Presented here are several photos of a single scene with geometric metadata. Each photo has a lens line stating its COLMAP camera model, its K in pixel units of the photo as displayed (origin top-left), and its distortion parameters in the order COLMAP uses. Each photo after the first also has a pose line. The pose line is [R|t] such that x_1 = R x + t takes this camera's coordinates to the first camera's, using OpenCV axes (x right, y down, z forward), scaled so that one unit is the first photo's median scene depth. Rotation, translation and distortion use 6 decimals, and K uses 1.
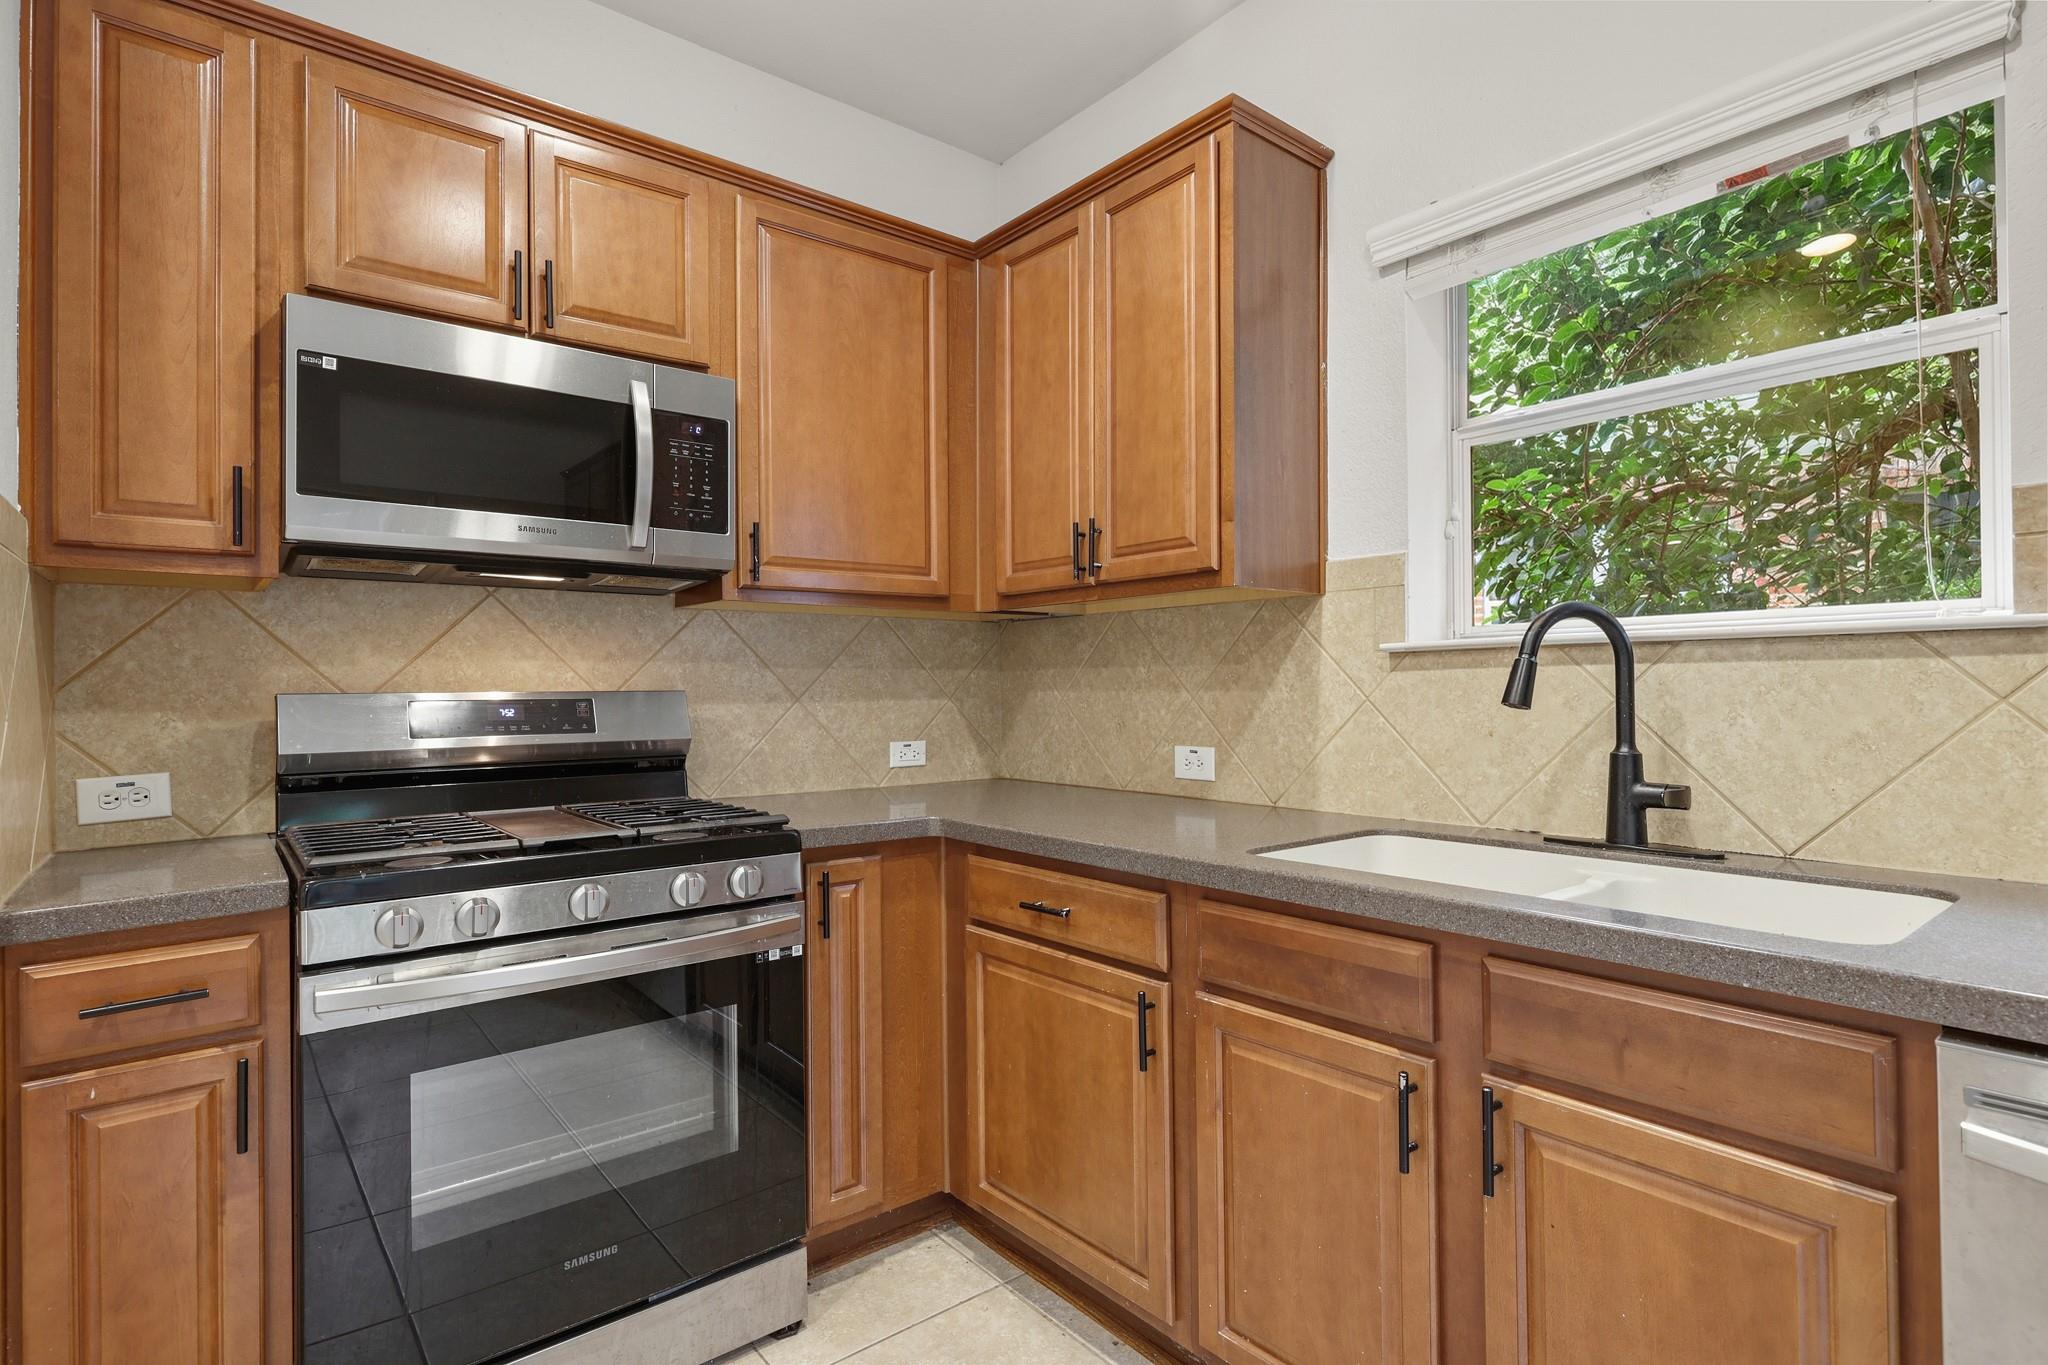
lens RADIAL K [[1024.0, 0, 1016.5], [0, 1024.0, 676.2], [0, 0, 1]] dist [0.002617, 0.000264]
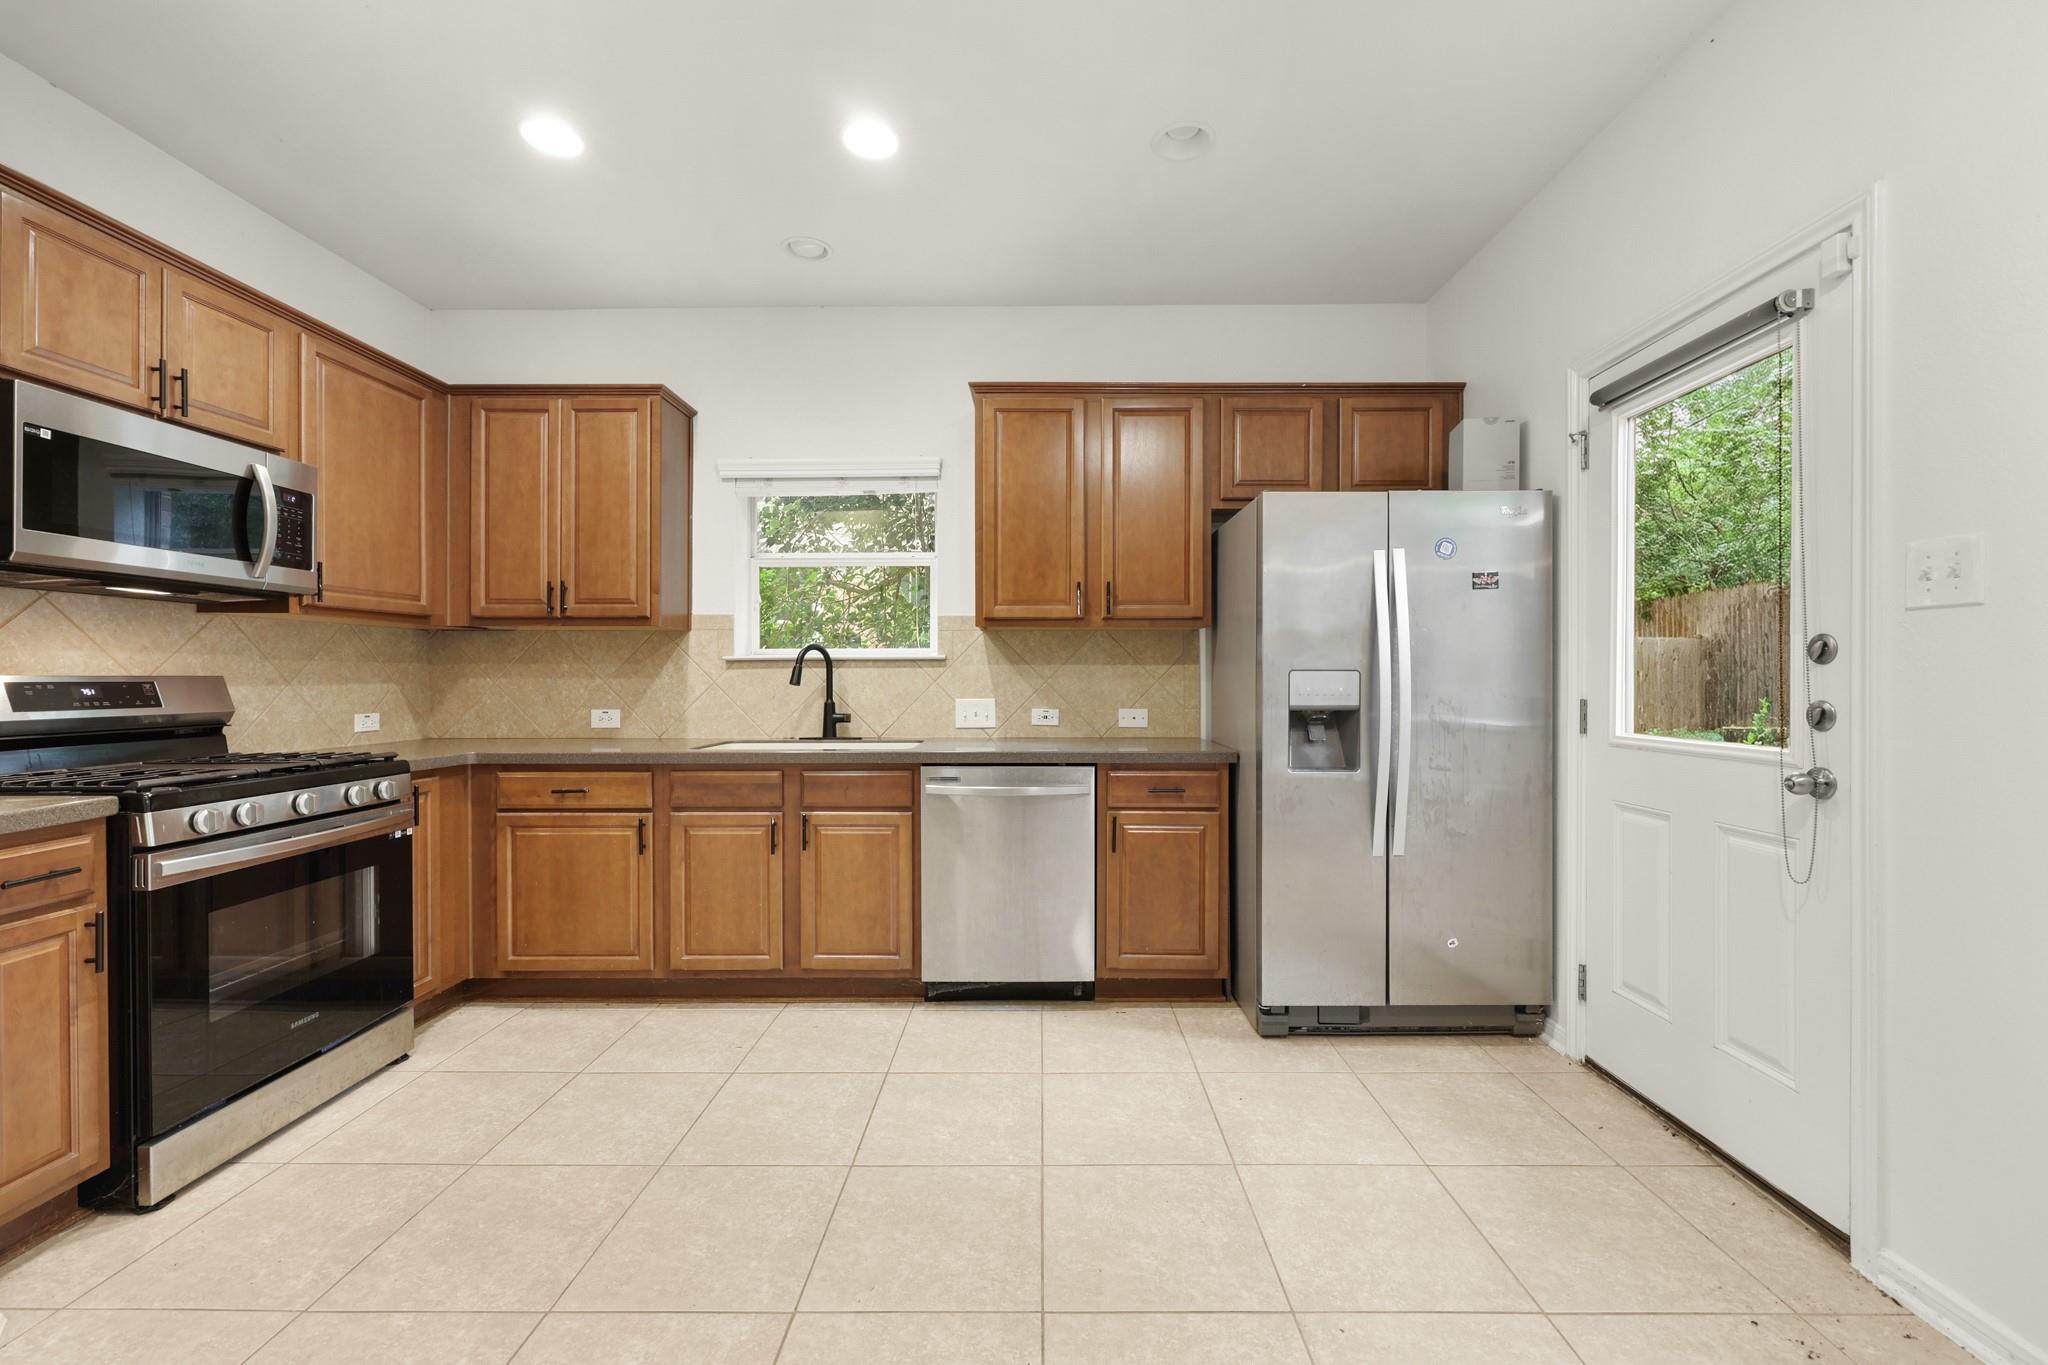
lens RADIAL K [[832.6, 0, 1044.6], [0, 832.6, 684.4], [0, 0, 1]] dist [0.006363, -0.000099]
pose [[0.625678, 0.000029, 0.780082, -0.613433], [-0.012810, 0.999866, 0.010237, 0.000195], [-0.779977, -0.016398, 0.625594, -0.643322]]
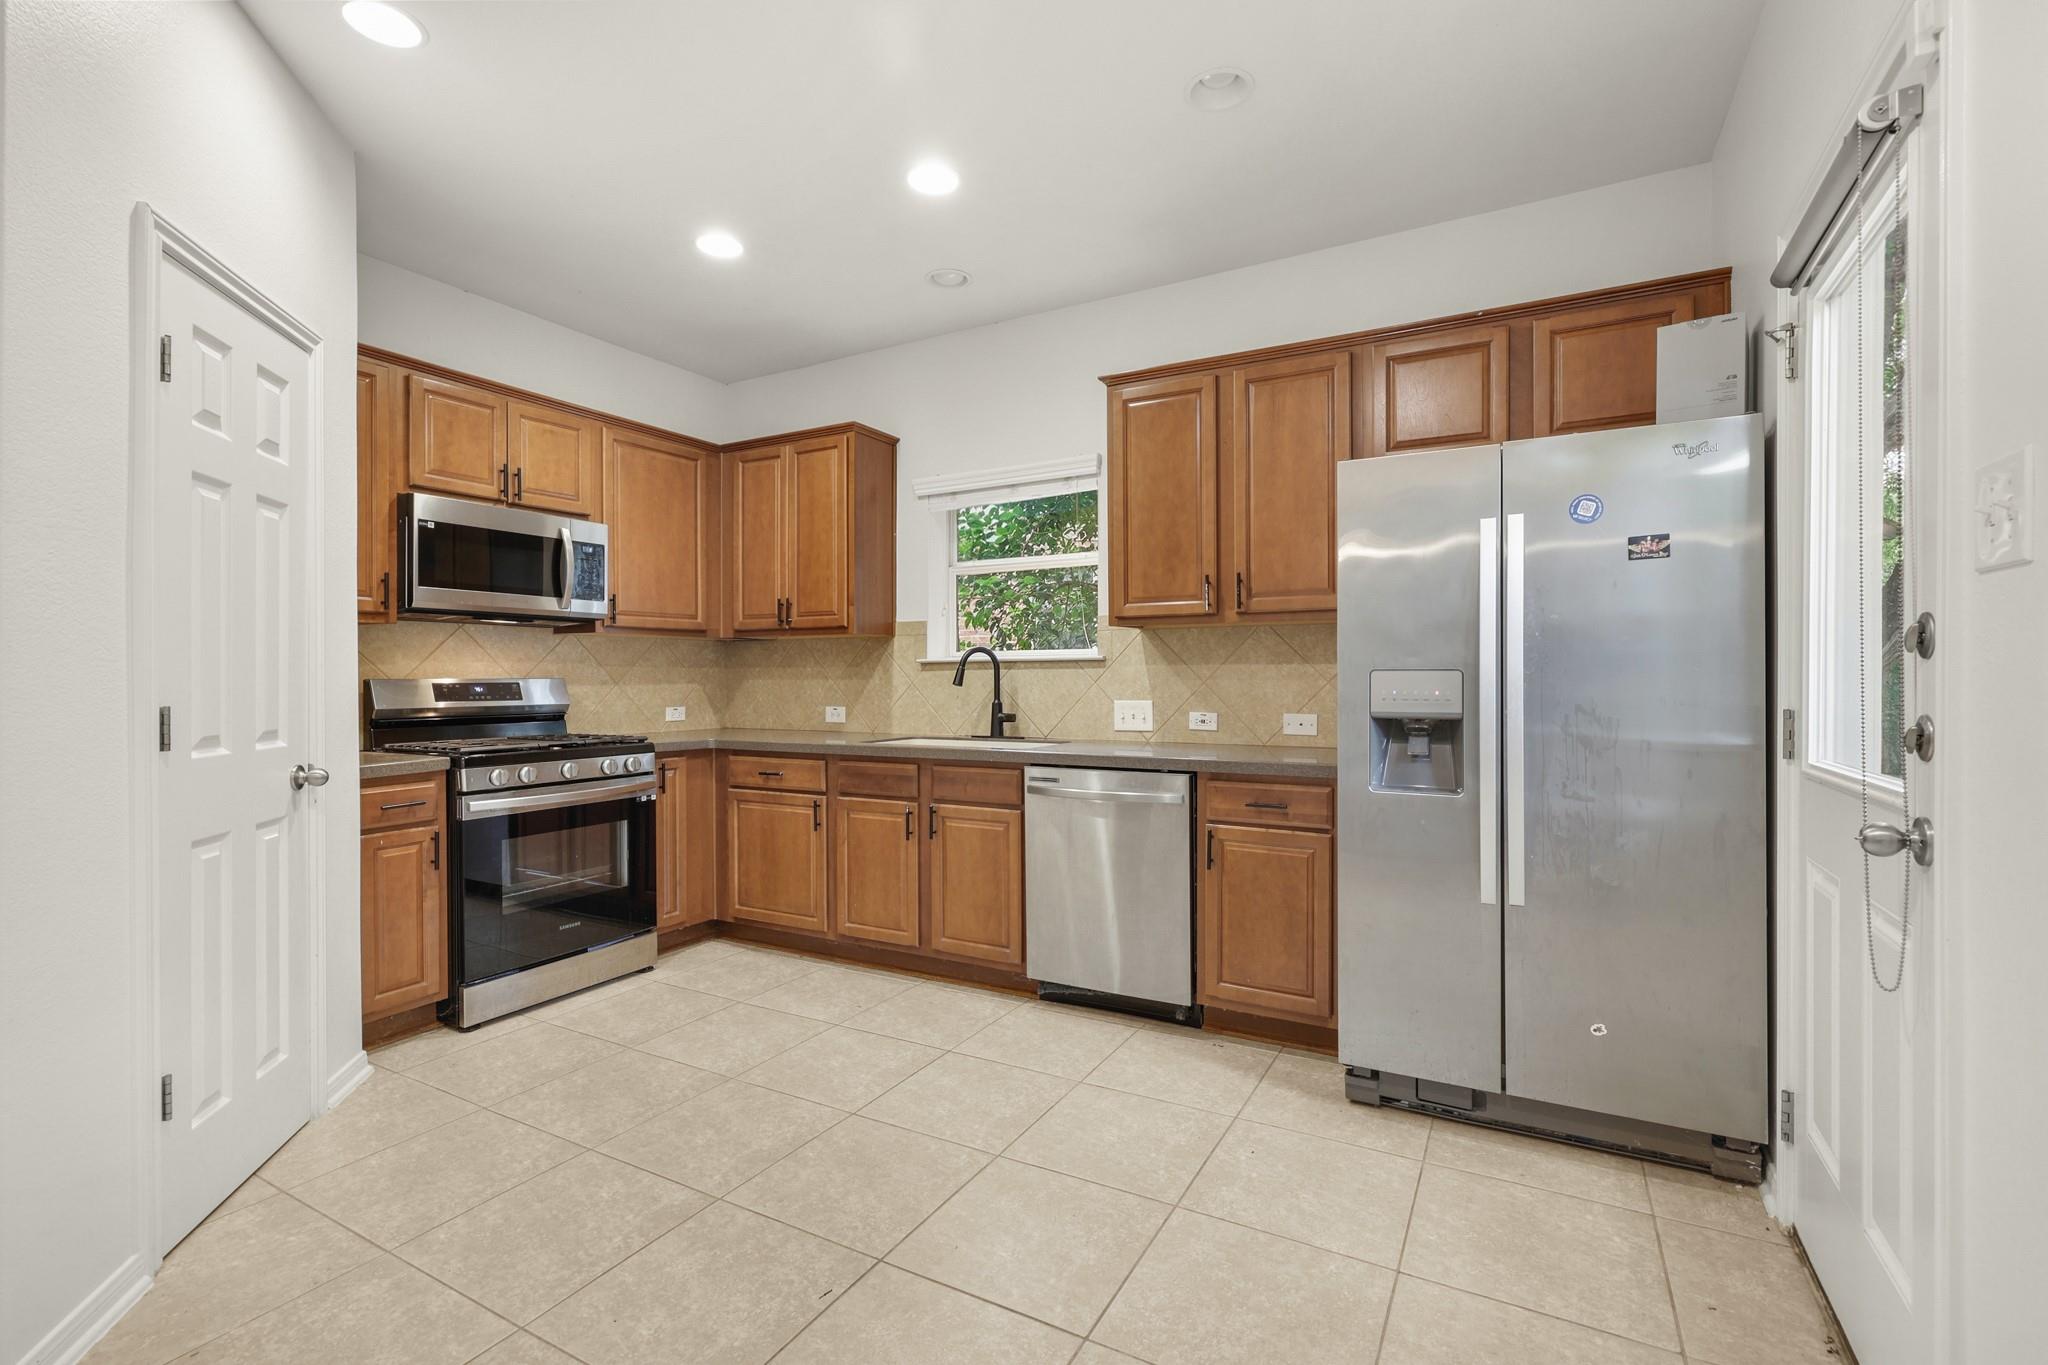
lens RADIAL K [[923.0, 0, 1036.7], [0, 923.0, 683.1], [0, 0, 1]] dist [0.010797, -0.000488]
pose [[0.923764, 0.002132, 0.382956, -0.208900], [-0.008233, 0.999864, 0.014292, -0.010674], [-0.382874, -0.016356, 0.923656, -1.107794]]
